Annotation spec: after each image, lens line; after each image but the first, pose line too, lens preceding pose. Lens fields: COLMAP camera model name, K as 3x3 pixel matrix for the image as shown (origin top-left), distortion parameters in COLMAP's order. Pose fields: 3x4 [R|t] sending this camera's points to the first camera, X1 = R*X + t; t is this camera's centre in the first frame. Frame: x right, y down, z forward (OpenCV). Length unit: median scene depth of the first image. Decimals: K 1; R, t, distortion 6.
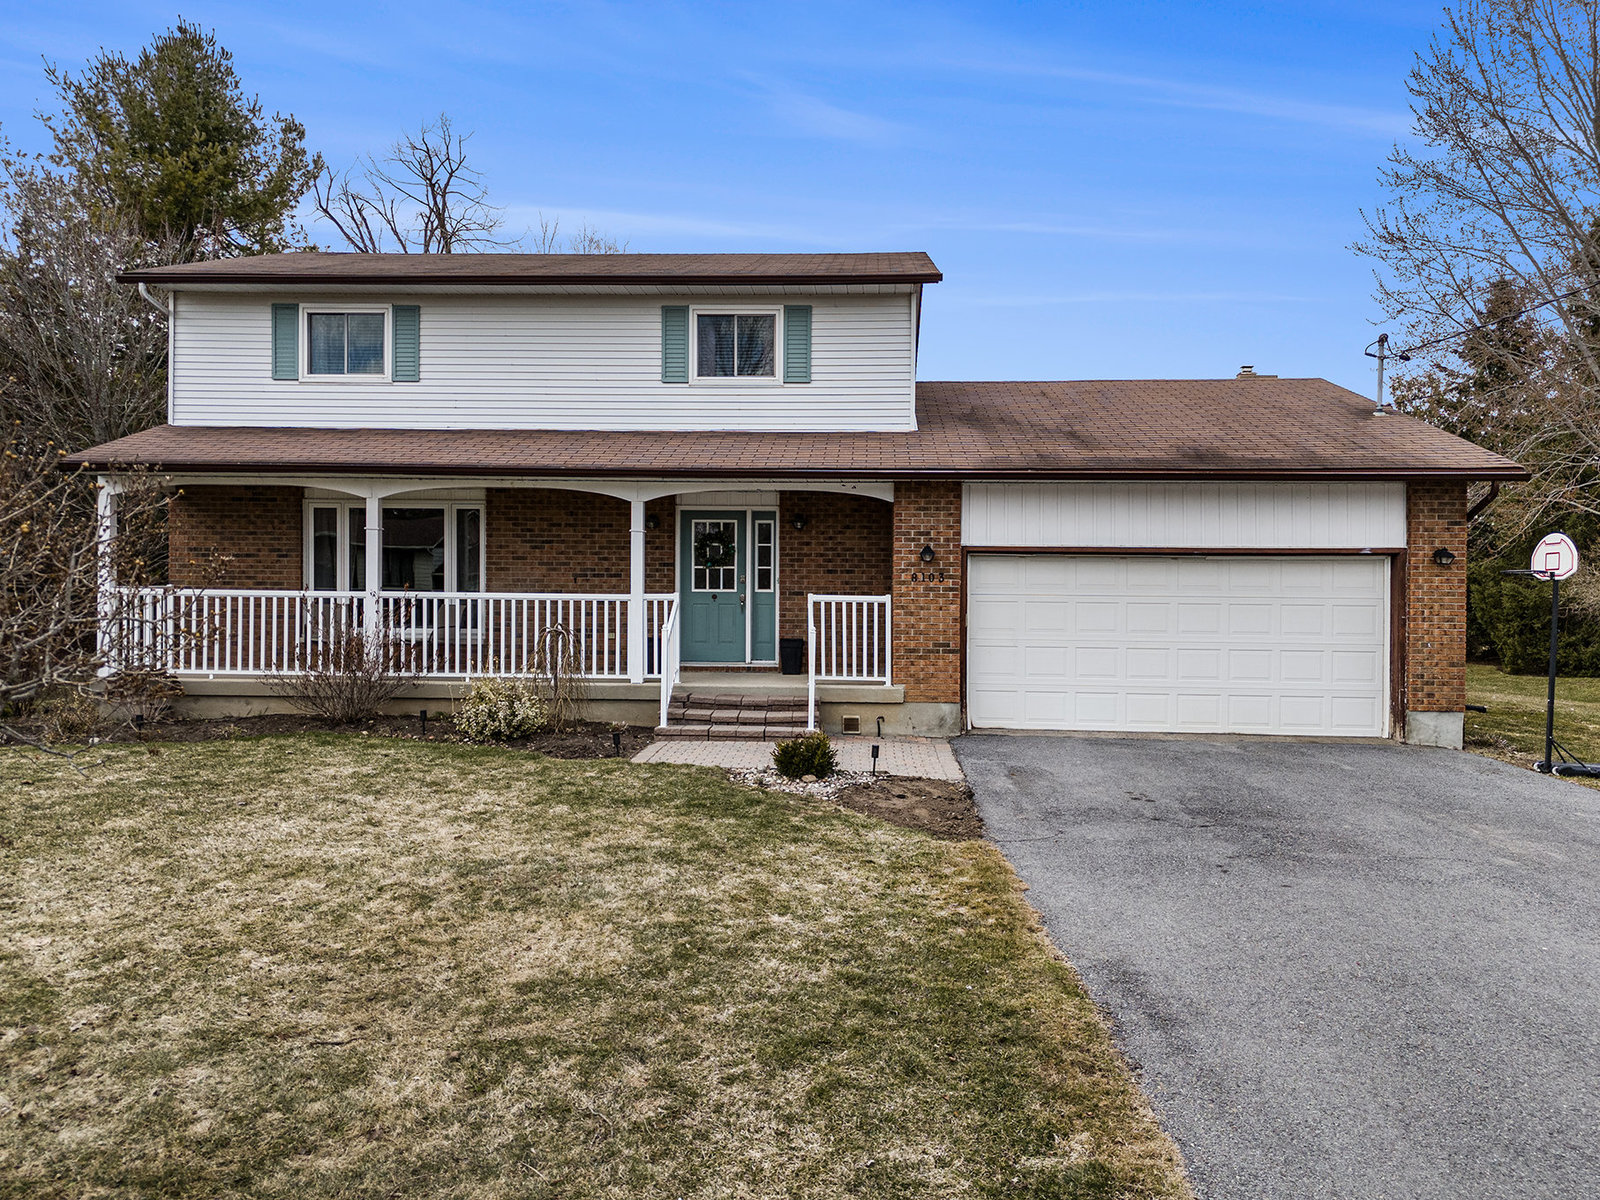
lens RADIAL K [[1206.4, 0, 800.0], [0, 1206.4, 600.0], [0, 0, 1]] dist [0.002352, 0.000627]
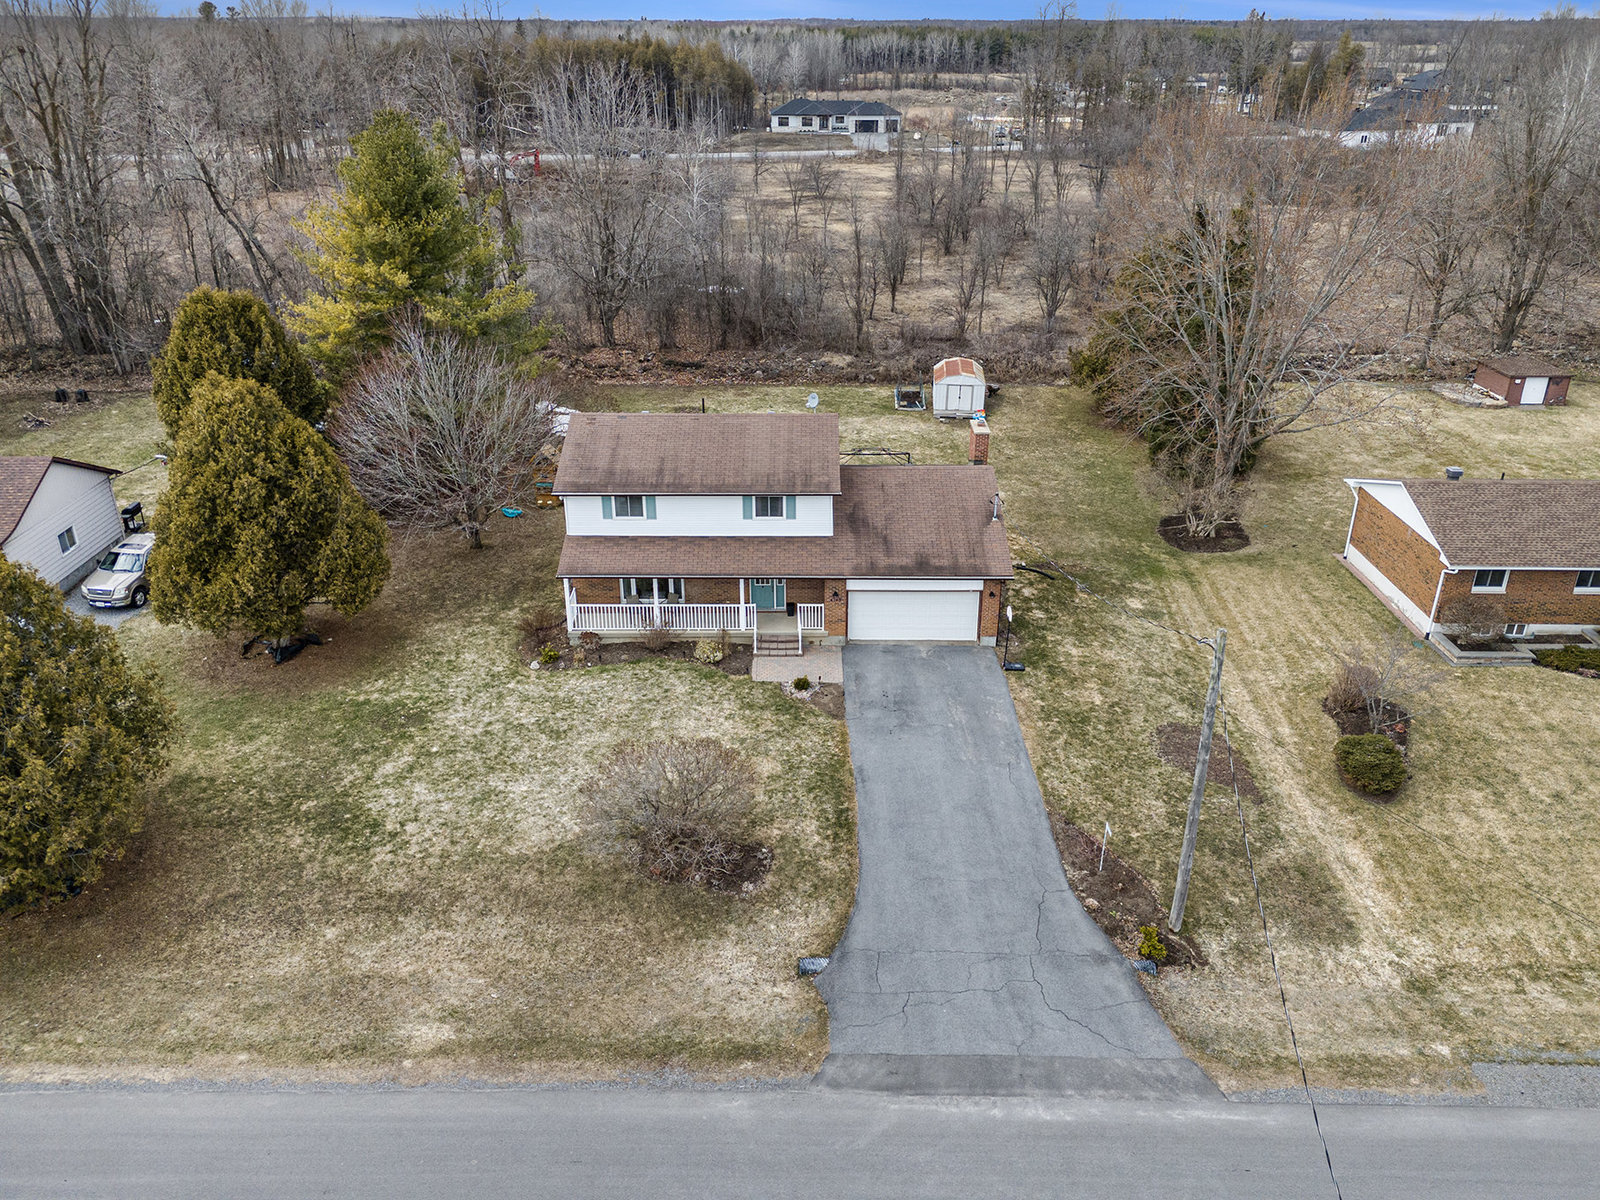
lens RADIAL K [[1167.3, 0, 806.7], [0, 1167.3, 600.1], [0, 0, 1]] dist [0.067115, -0.049415]
pose [[0.998023, -0.029960, 0.055252, -0.139971], [0.003526, 0.904379, 0.426715, -1.340949], [-0.062753, -0.425677, 0.902697, -1.782052]]
